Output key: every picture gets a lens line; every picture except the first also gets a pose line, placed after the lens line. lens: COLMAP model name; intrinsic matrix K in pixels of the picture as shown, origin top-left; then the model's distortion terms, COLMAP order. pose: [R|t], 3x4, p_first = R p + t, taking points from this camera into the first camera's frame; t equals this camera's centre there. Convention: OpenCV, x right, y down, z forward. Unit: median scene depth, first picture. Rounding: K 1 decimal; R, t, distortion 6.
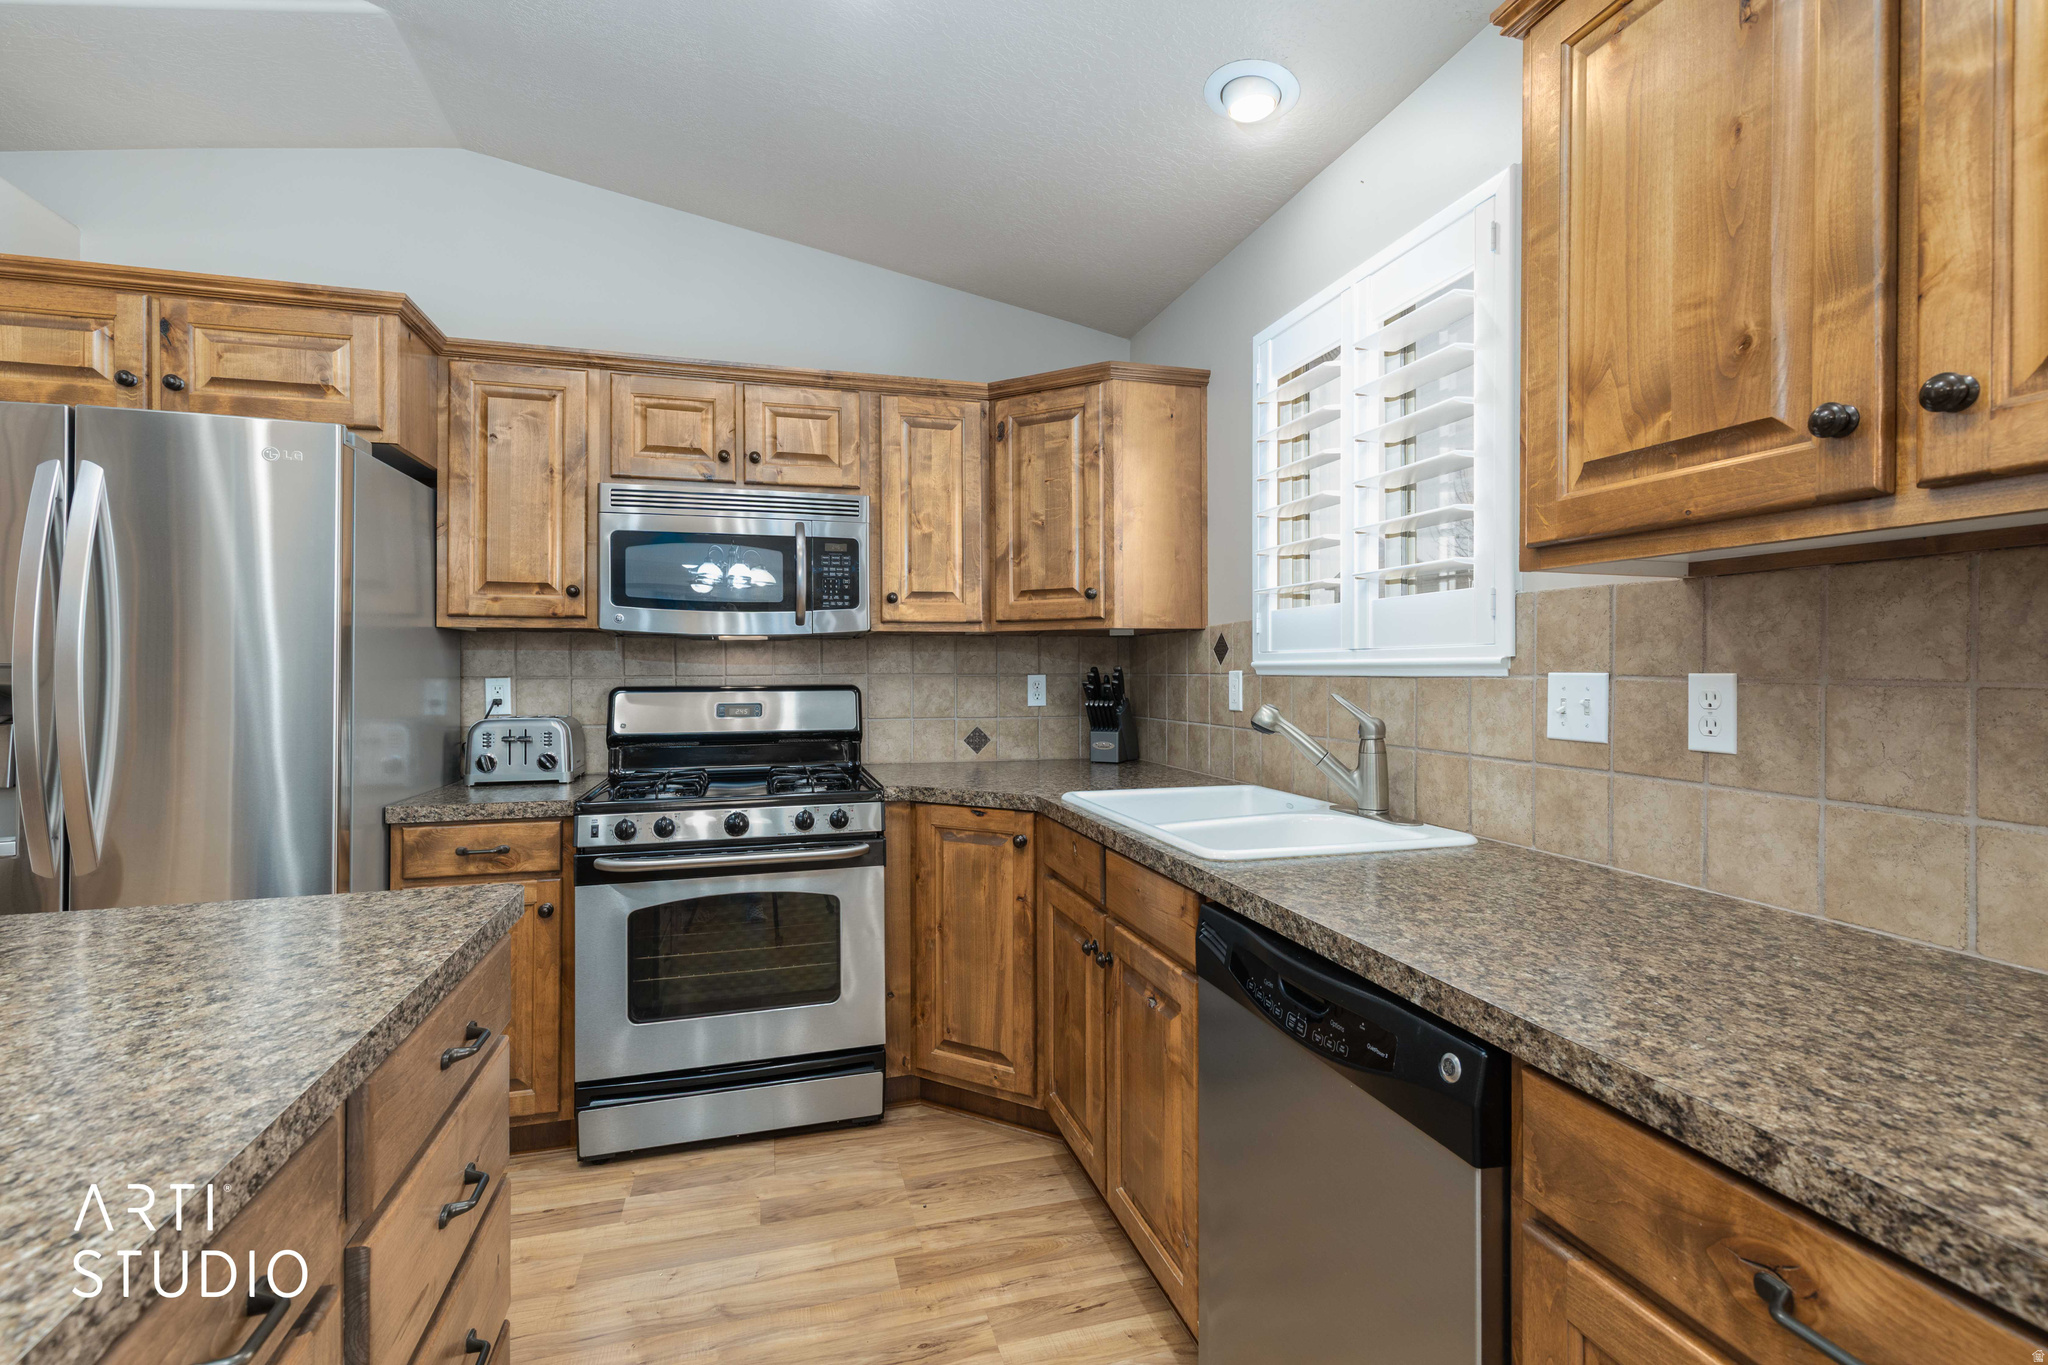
lens RADIAL K [[937.2, 0, 1017.2], [0, 937.2, 678.5], [0, 0, 1]] dist [0.011322, -0.000843]
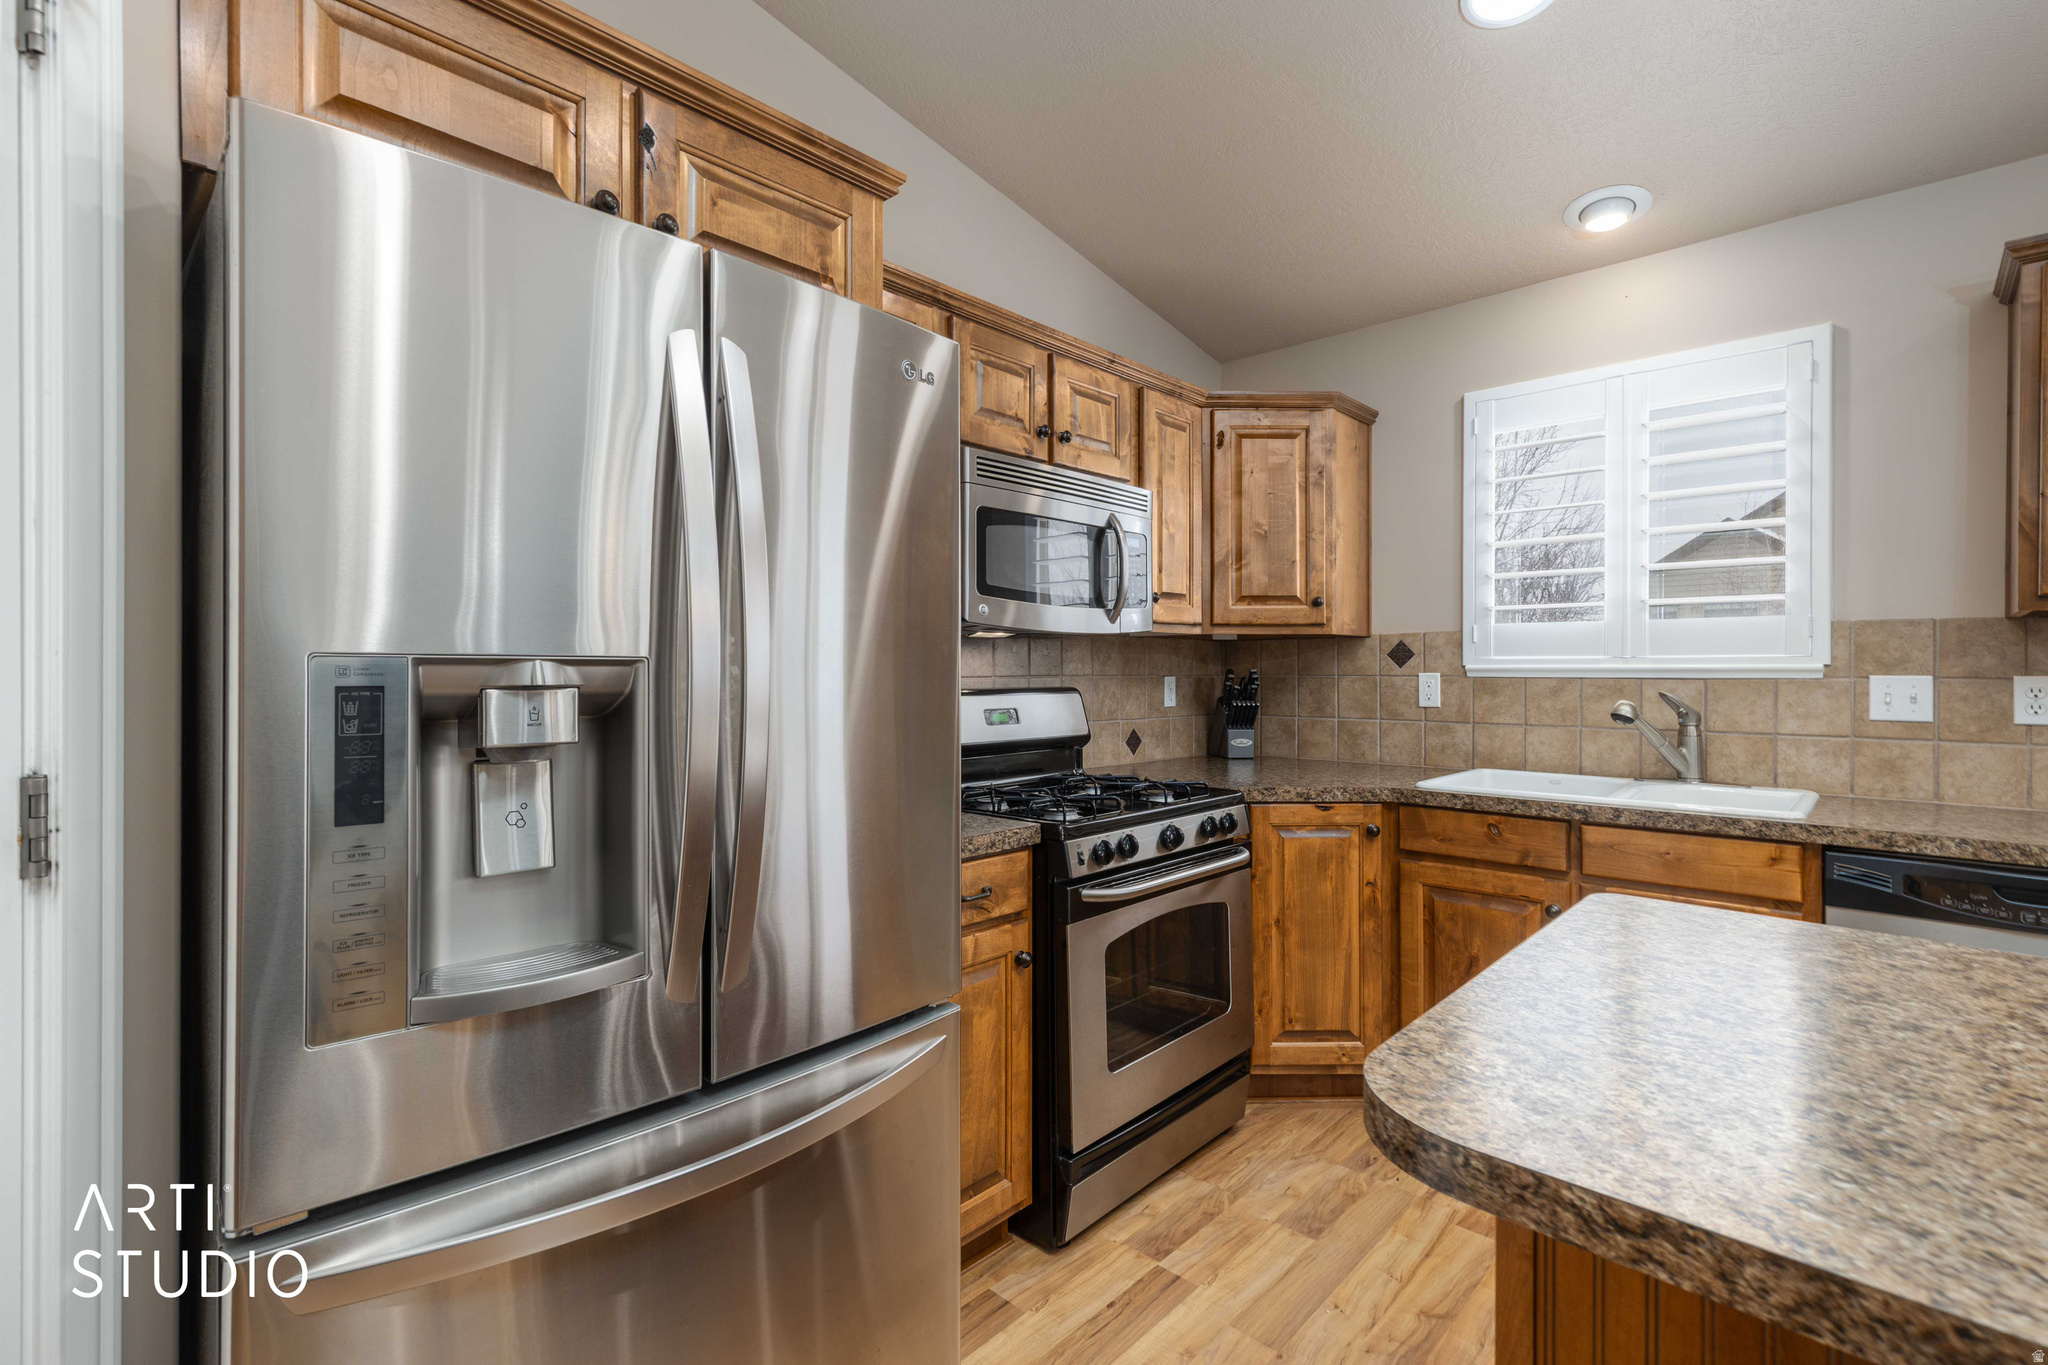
lens RADIAL K [[931.0, 0, 1024.0], [0, 931.0, 682.5], [0, 0, 1]] dist [0.000917, -0.000090]
pose [[0.859394, -0.002136, 0.511309, -0.880226], [0.000692, 0.999995, 0.003014, -0.000650], [-0.511313, -0.002237, 0.859391, 0.280301]]
